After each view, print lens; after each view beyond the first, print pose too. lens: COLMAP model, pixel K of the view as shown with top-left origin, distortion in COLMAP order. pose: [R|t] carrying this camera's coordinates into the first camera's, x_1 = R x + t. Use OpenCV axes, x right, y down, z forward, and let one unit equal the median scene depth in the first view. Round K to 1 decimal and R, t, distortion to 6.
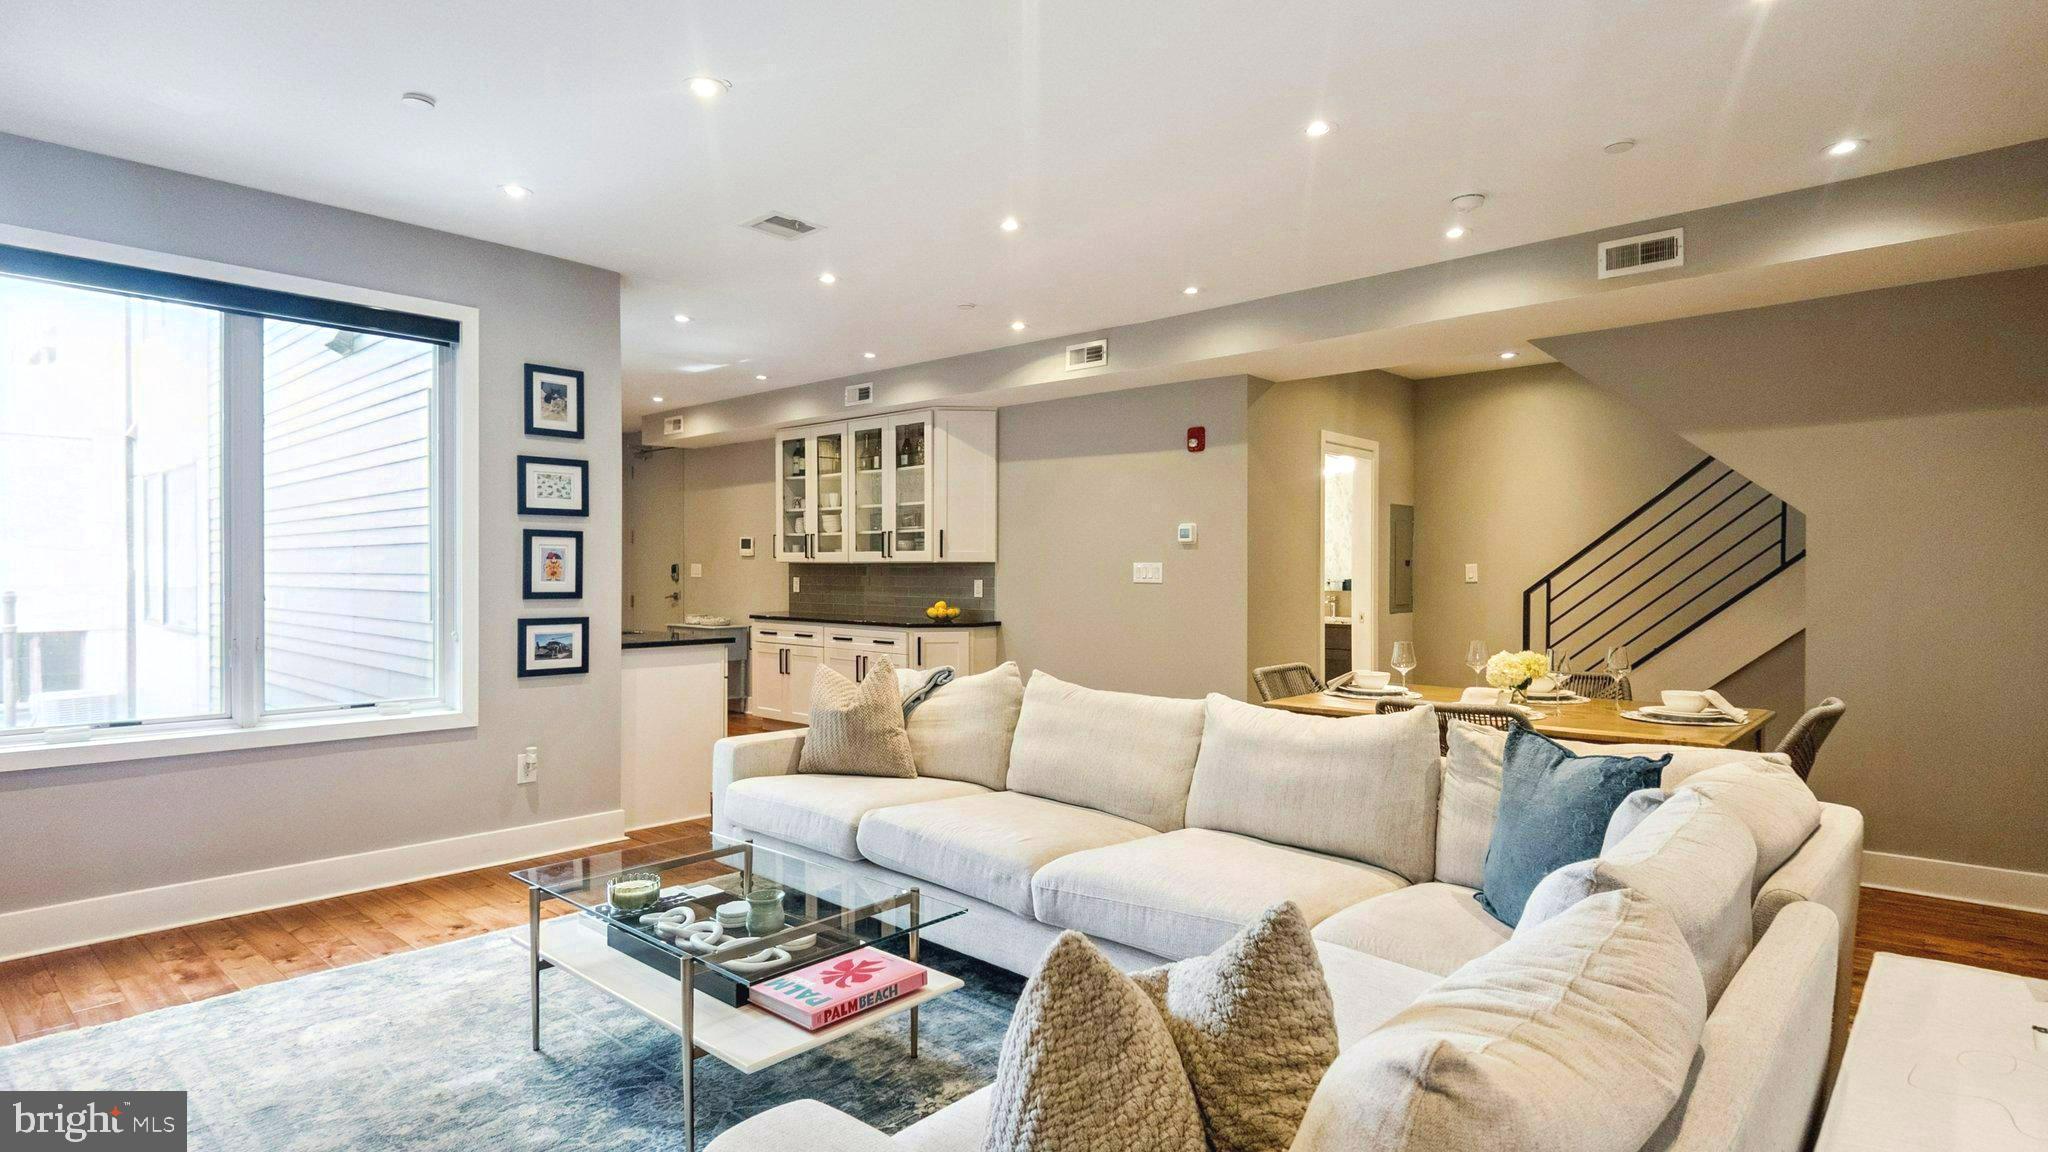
lens RADIAL K [[1047.9, 0, 1048.2], [0, 1047.9, 580.9], [0, 0, 1]] dist [0.052657, -0.023883]
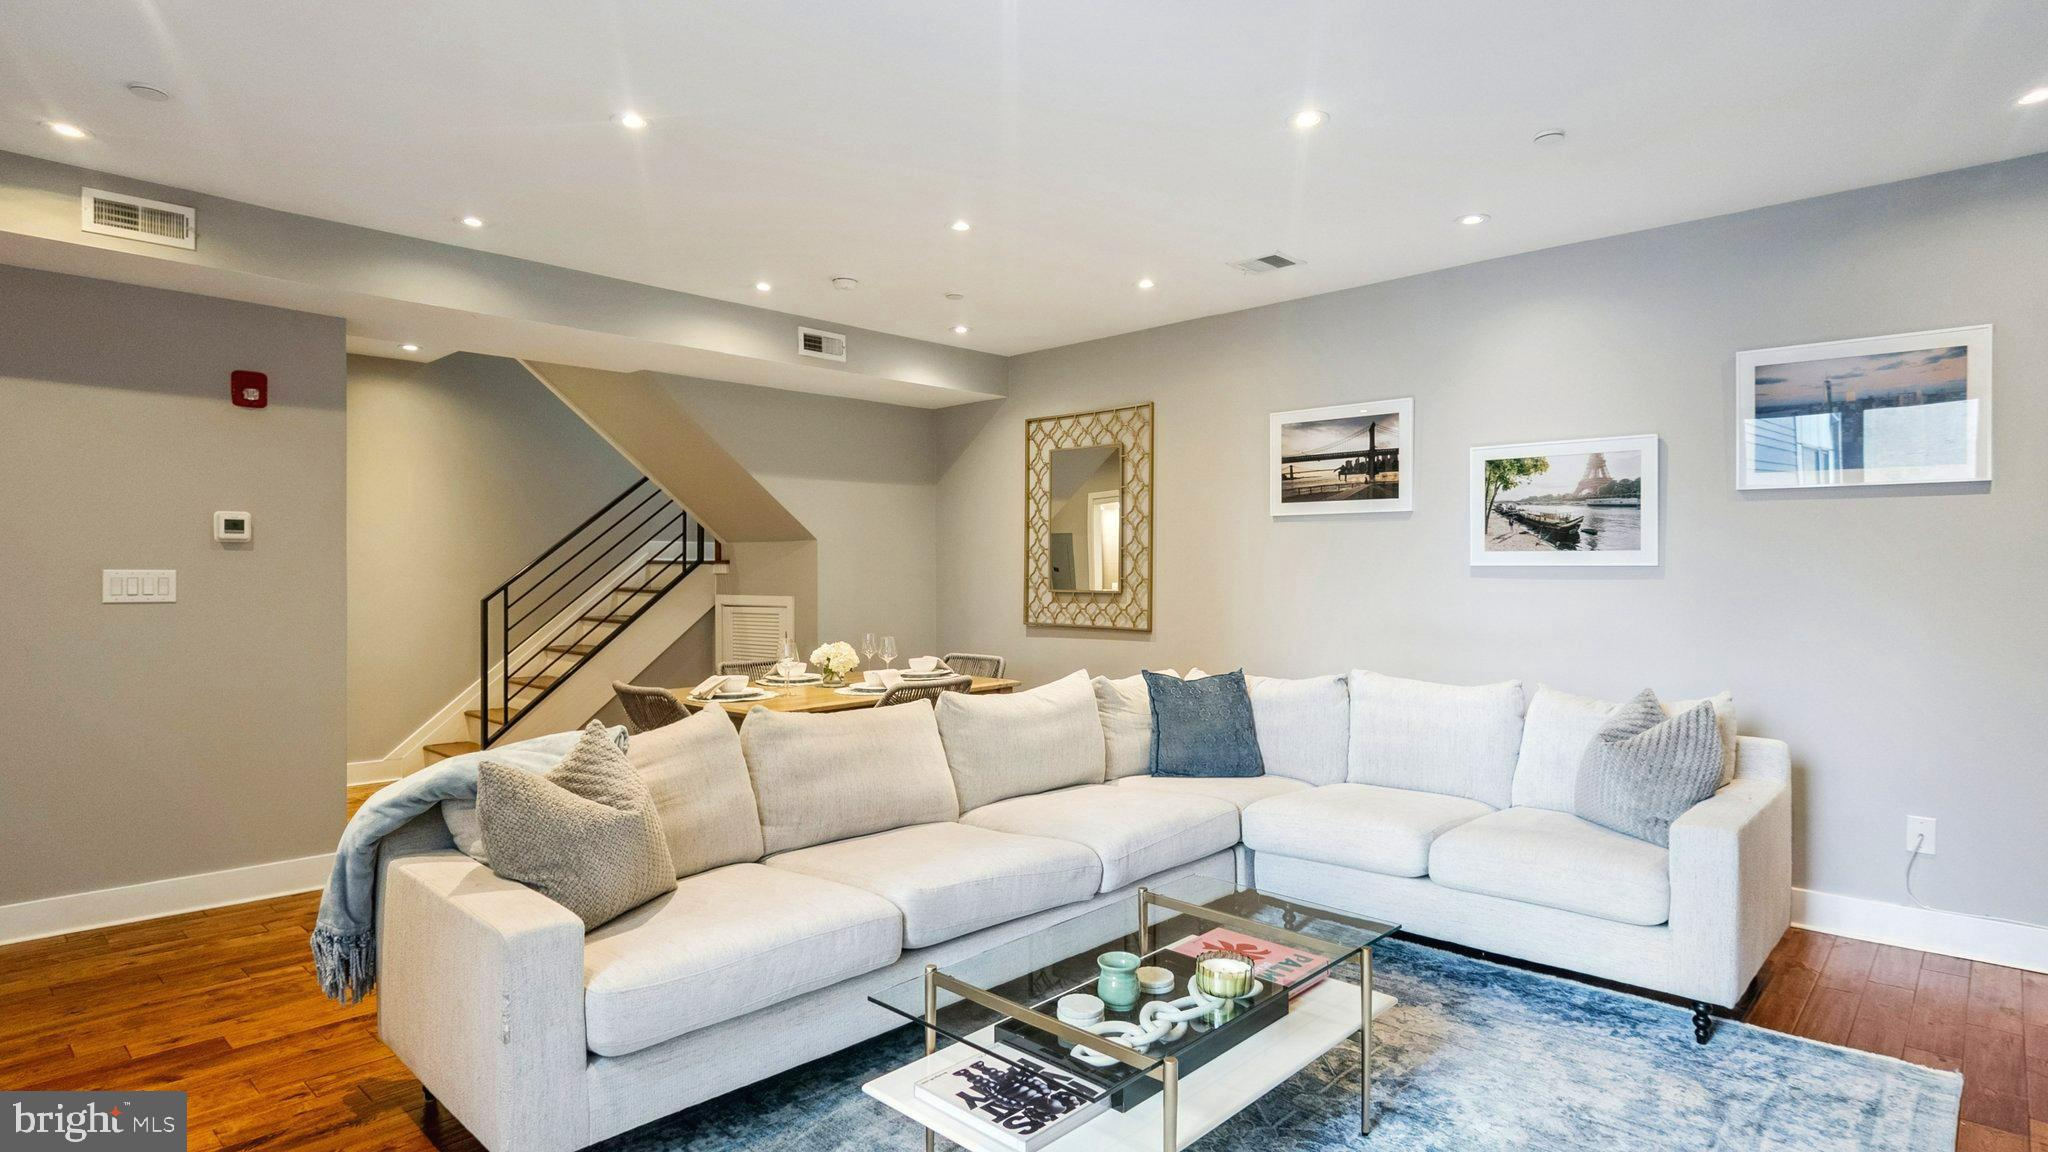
lens RADIAL K [[1042.5, 0, 1012.8], [0, 1042.5, 577.2], [0, 0, 1]] dist [0.002985, -0.022527]
pose [[0.036497, -0.006511, 0.999313, -0.428568], [0.013207, 0.999895, 0.006032, -0.008588], [-0.999246, 0.012978, 0.036579, 0.400174]]
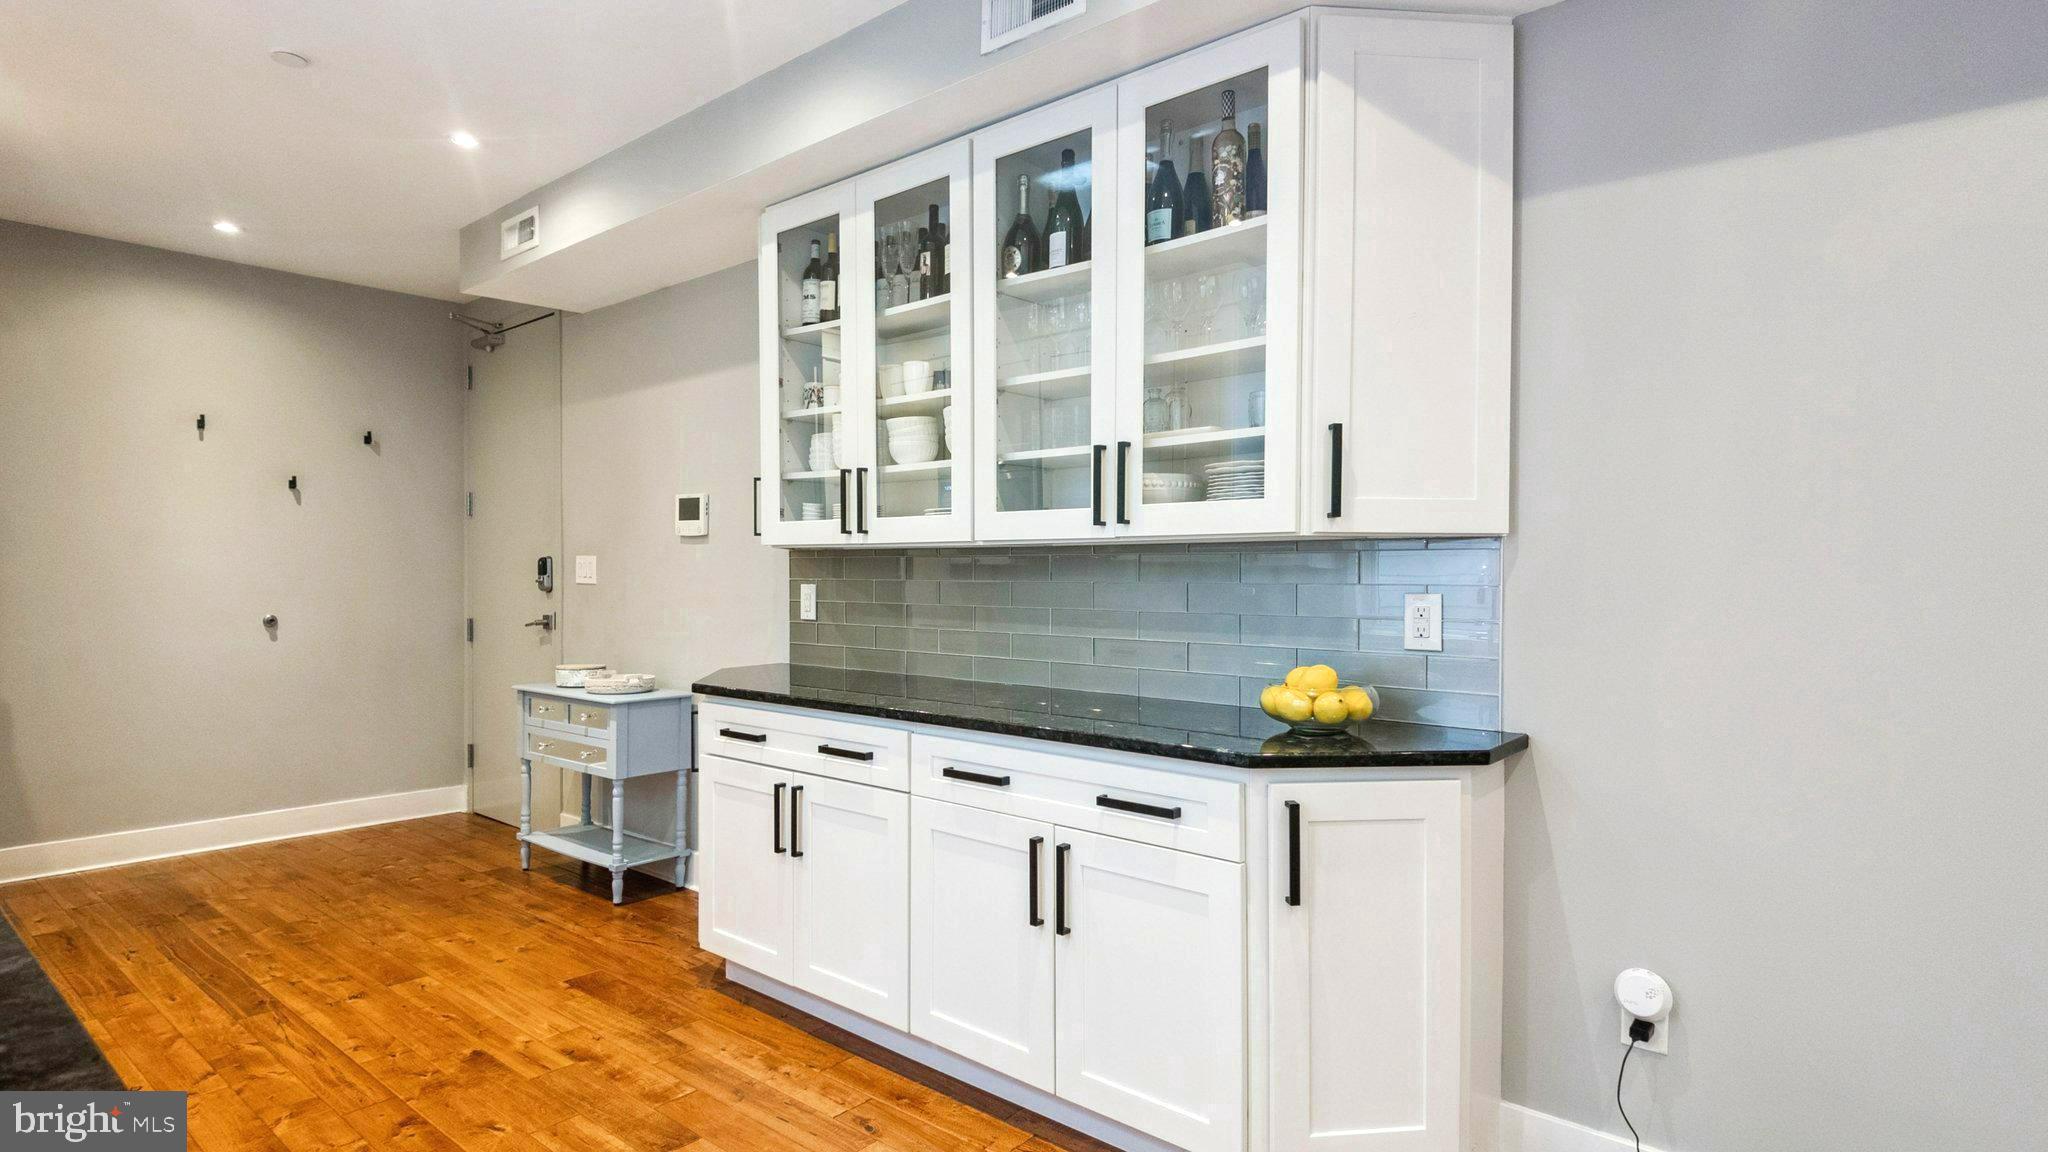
lens RADIAL K [[1074.9, 0, 1045.8], [0, 1074.9, 584.6], [0, 0, 1]] dist [0.020932, -0.024596]
pose [[0.999695, -0.000014, 0.024683, -0.183277], [0.000018, 1.000000, -0.000187, -0.003814], [-0.024683, 0.000187, 0.999695, 0.672537]]
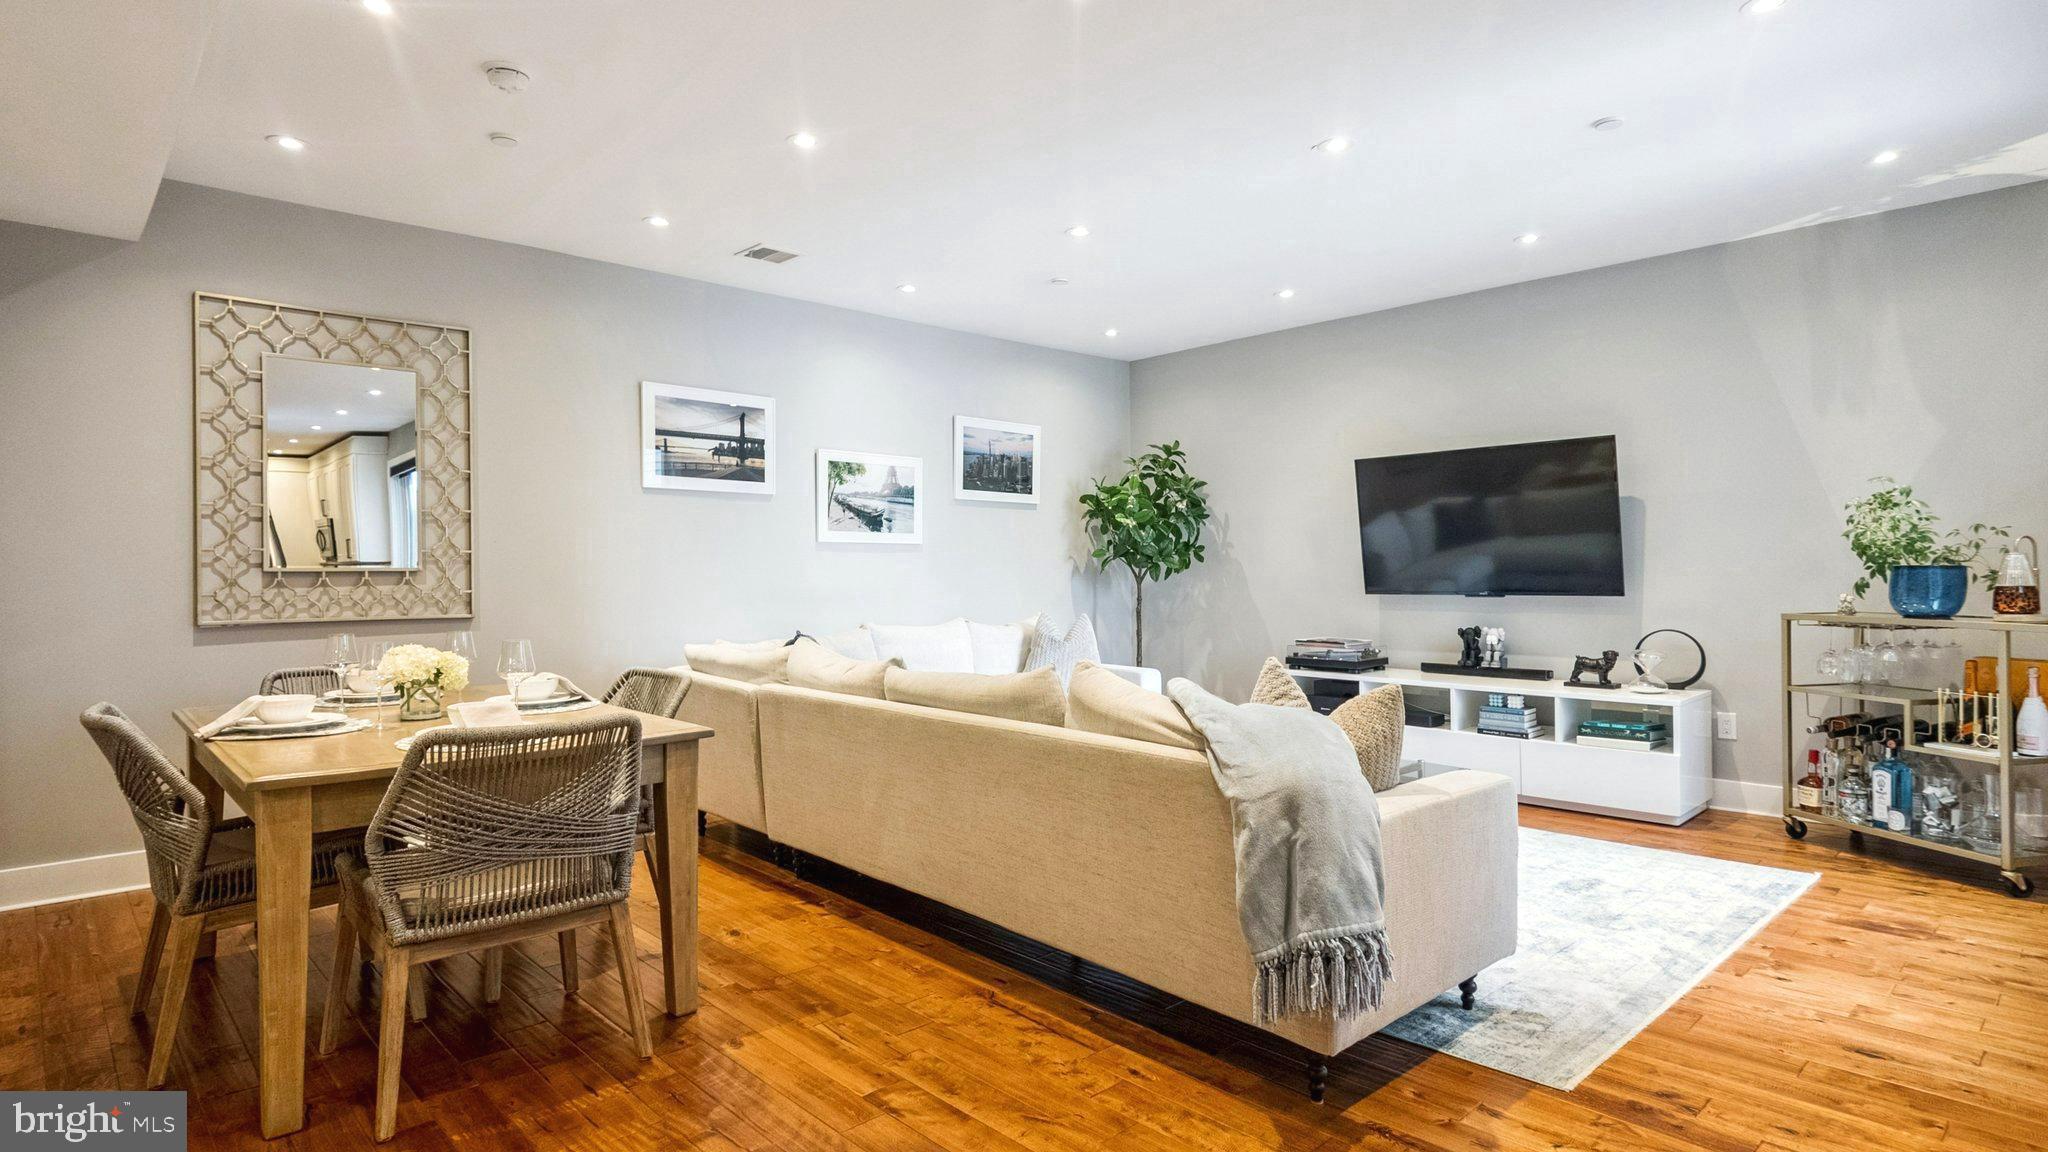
lens RADIAL K [[1067.0, 0, 1030.8], [0, 1067.0, 568.3], [0, 0, 1]] dist [0.033518, -0.020171]
pose [[-0.995702, 0.004899, 0.092487, -0.040925], [0.005890, 0.999928, 0.010451, 0.004137], [-0.092429, 0.010951, -0.995659, 0.924854]]
